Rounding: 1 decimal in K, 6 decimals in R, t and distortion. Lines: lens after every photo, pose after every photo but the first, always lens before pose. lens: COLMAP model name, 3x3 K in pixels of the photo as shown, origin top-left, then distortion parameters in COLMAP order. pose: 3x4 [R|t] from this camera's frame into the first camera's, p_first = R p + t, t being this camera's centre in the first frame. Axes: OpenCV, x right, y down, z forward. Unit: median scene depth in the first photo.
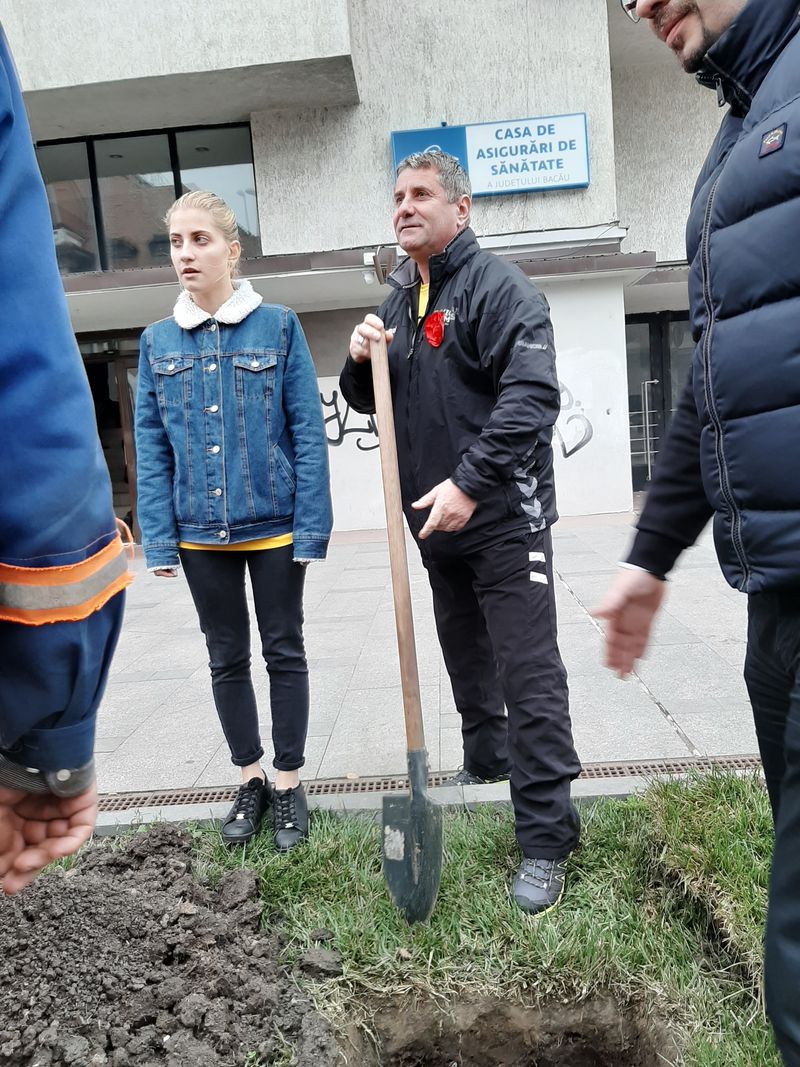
lens RADIAL K [[874.3, 0, 400.0], [0, 874.3, 533.5], [0, 0, 1]] dist [0.078006, -0.150161]
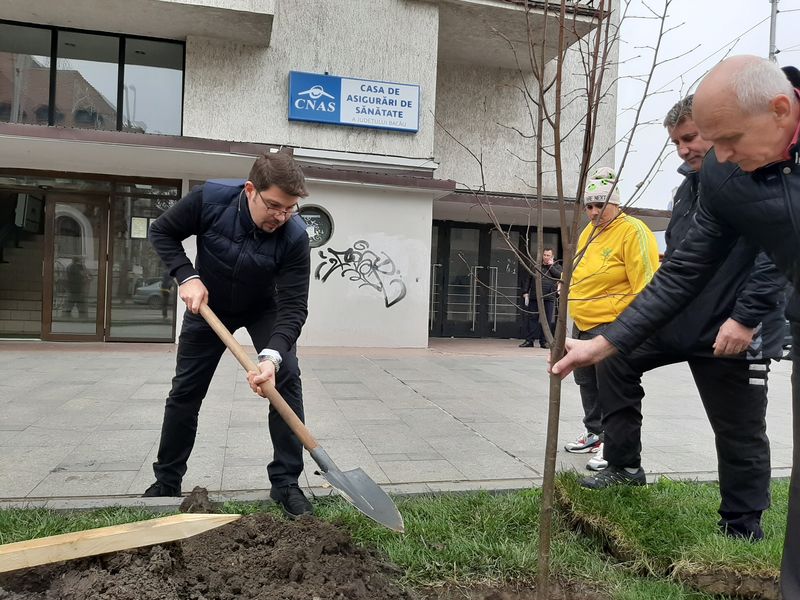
lens RADIAL K [[655.5, 0, 400.0], [0, 655.5, 300.0], [0, 0, 1]] dist [0.078006, -0.150161]
pose [[0.952814, 0.109384, 0.283161, -0.104716], [-0.078326, 0.989823, -0.118806, 0.030298], [-0.293275, 0.091021, 0.951685, -0.046753]]
